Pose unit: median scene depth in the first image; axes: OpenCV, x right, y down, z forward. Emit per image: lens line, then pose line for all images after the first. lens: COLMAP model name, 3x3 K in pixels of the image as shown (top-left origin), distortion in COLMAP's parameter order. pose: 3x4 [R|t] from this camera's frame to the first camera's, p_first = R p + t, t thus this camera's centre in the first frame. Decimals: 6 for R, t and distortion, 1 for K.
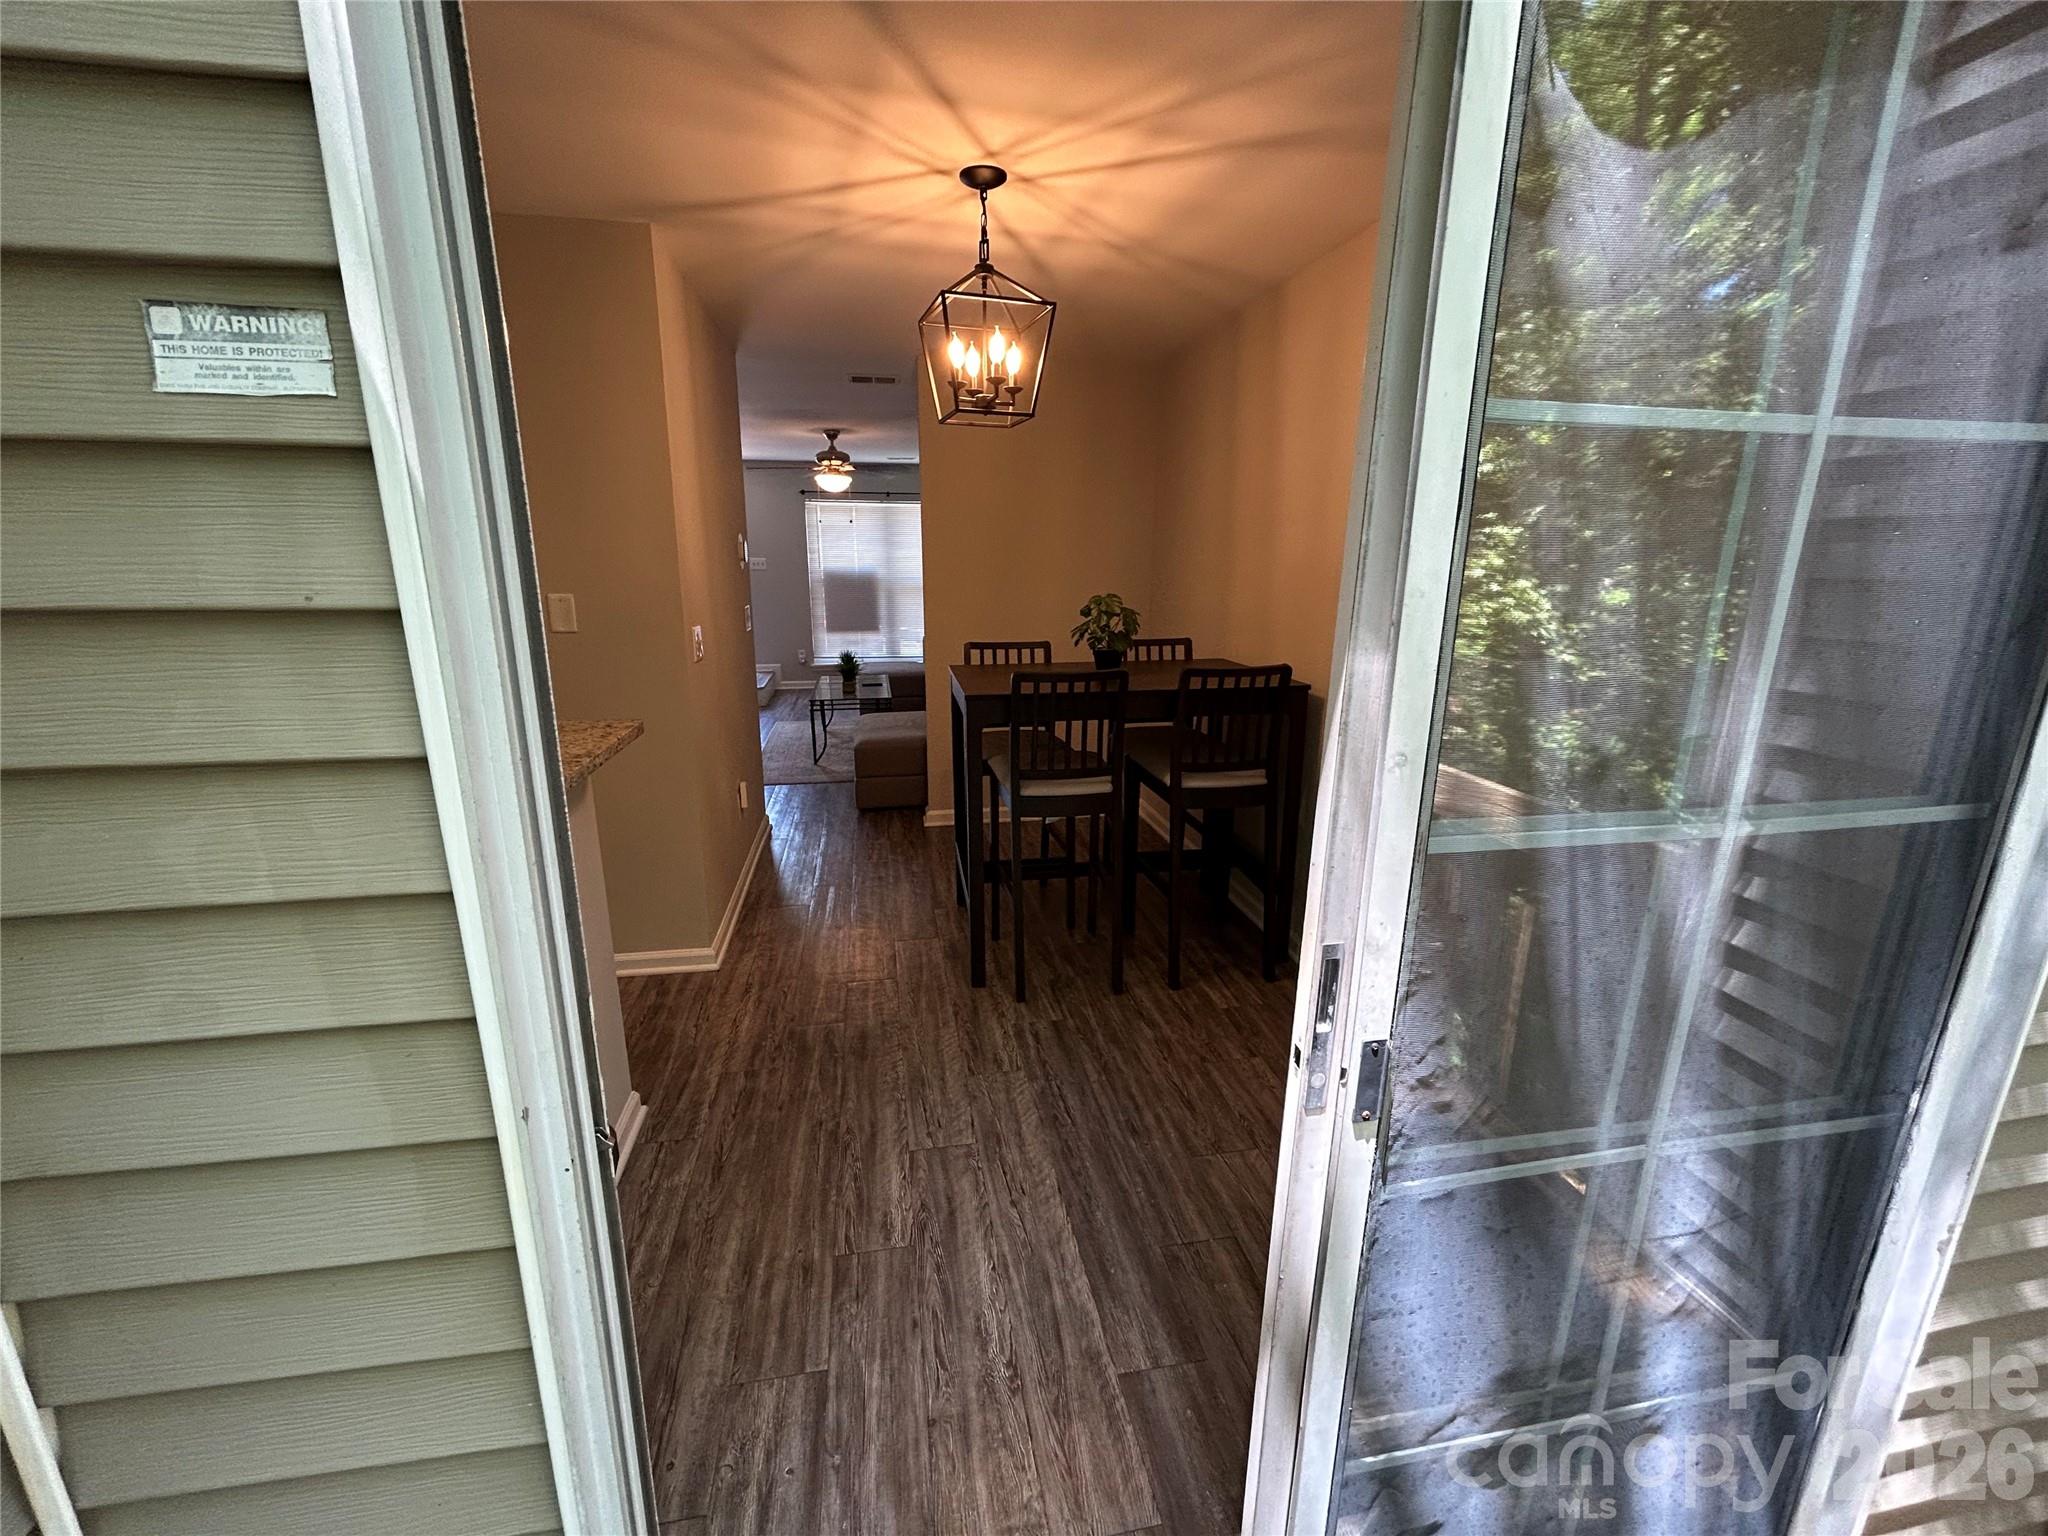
lens RADIAL K [[827.3, 0, 1019.8], [0, 827.3, 766.6], [0, 0, 1]] dist [-0.001165, 0.000585]
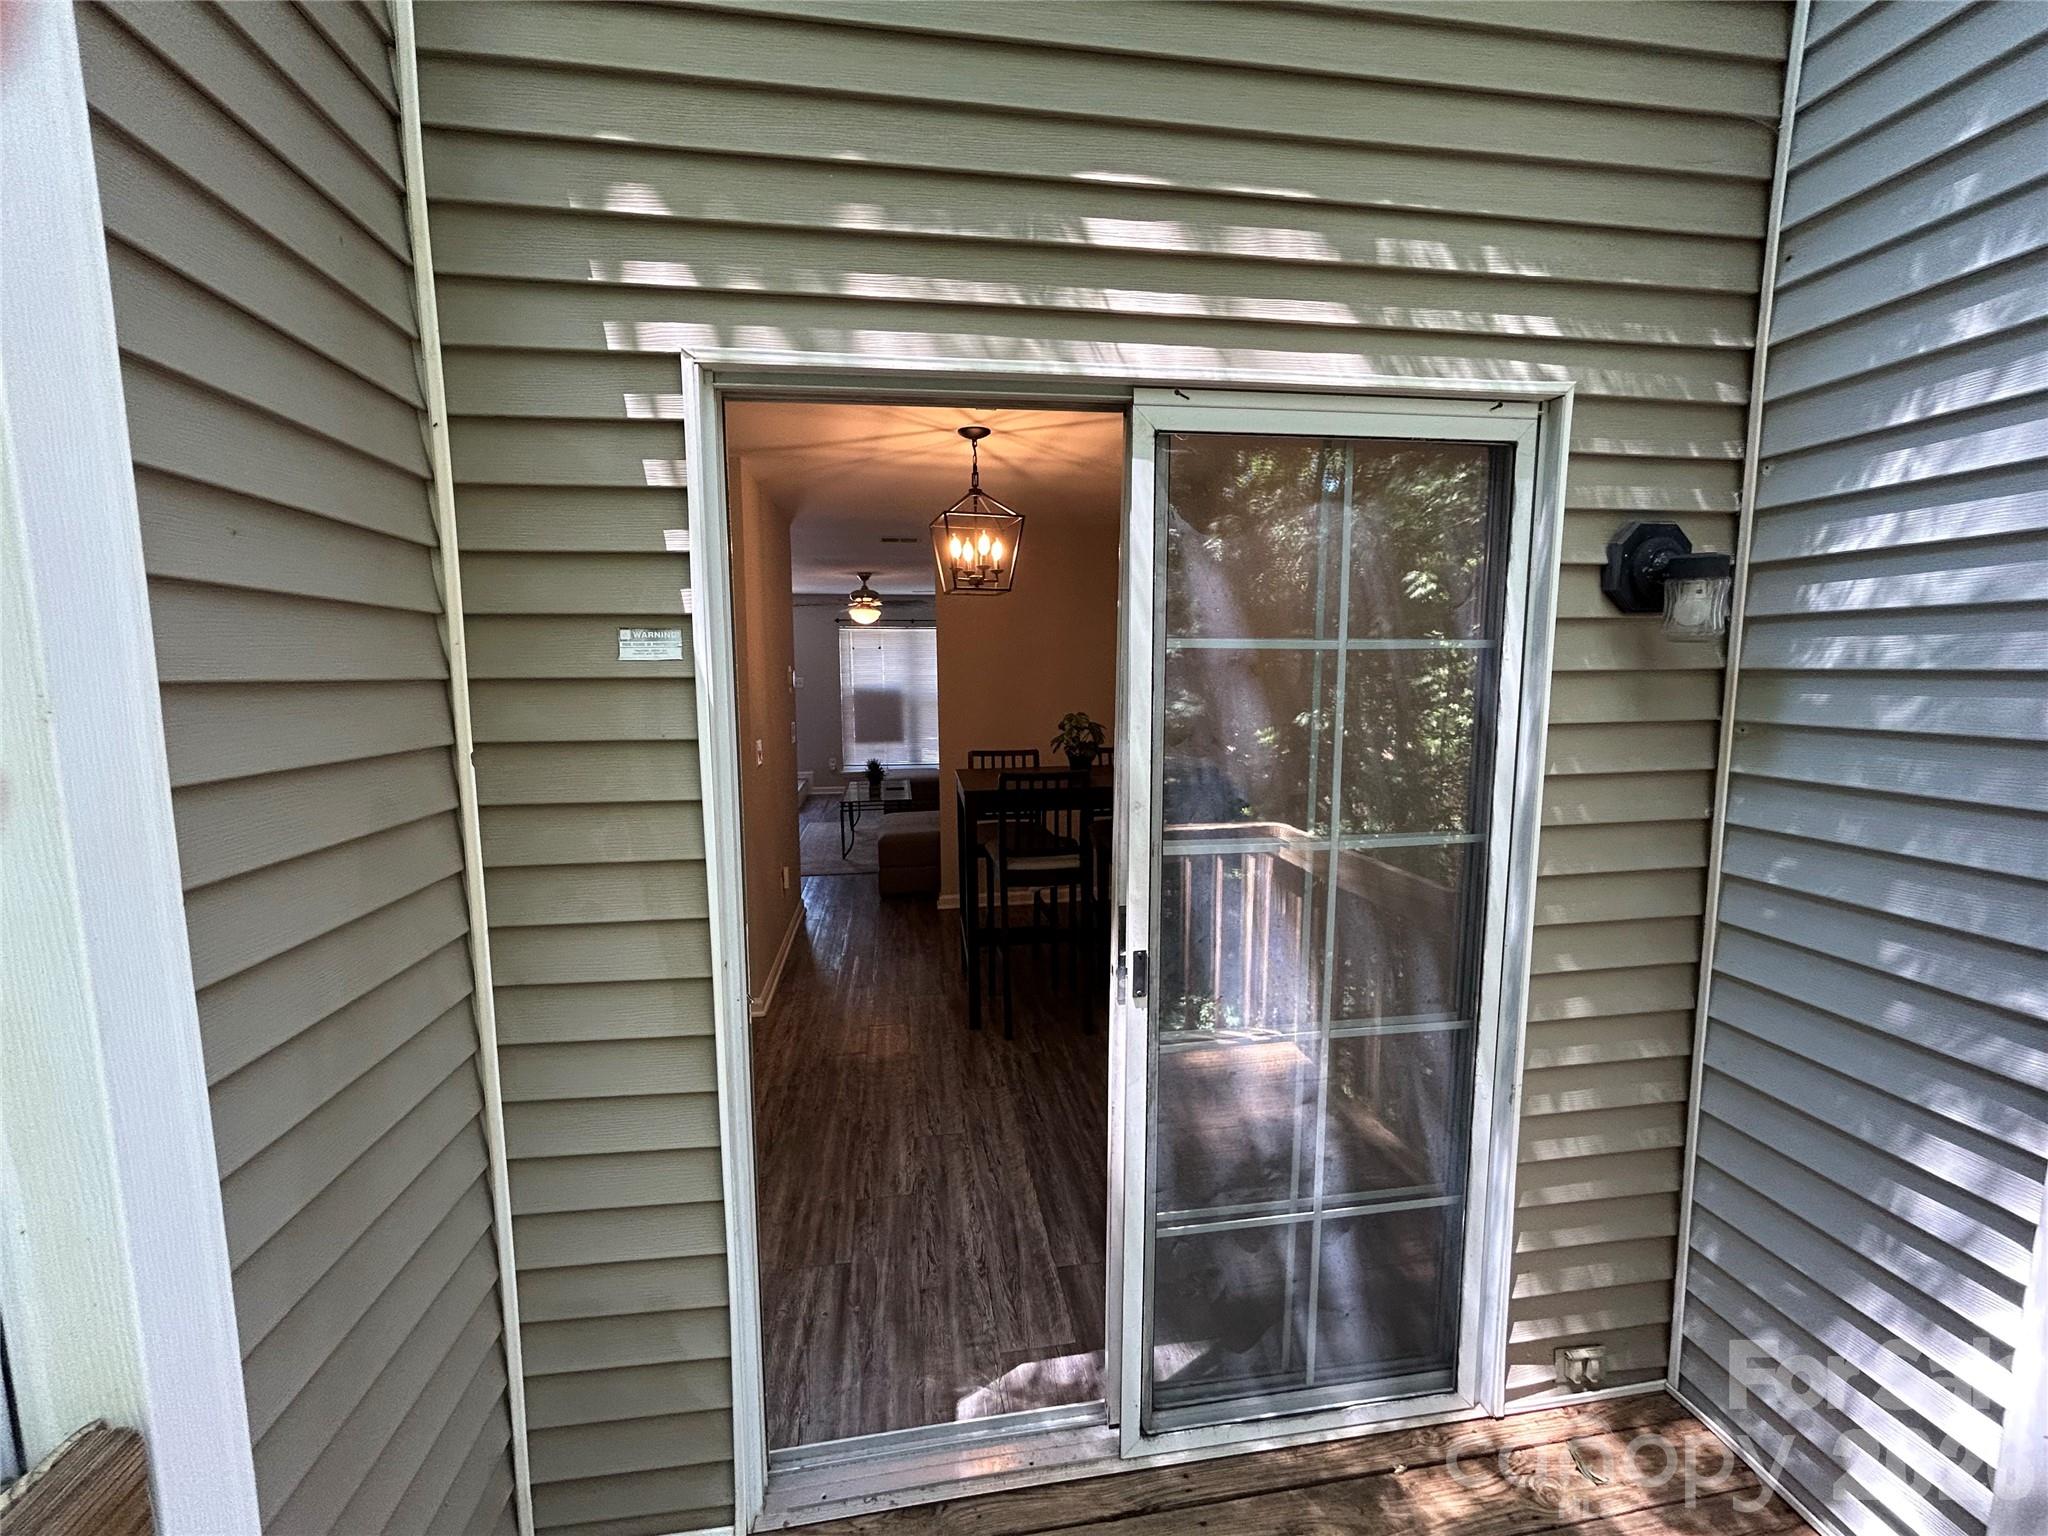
lens RADIAL K [[827.3, 0, 1018.2], [0, 827.3, 767.2], [0, 0, 1]] dist [-0.001165, 0.000585]
pose [[0.999518, -0.006616, -0.030347, 0.068261], [0.002659, 0.991690, -0.128623, 0.050612], [0.030946, 0.128480, 0.991229, -0.335341]]
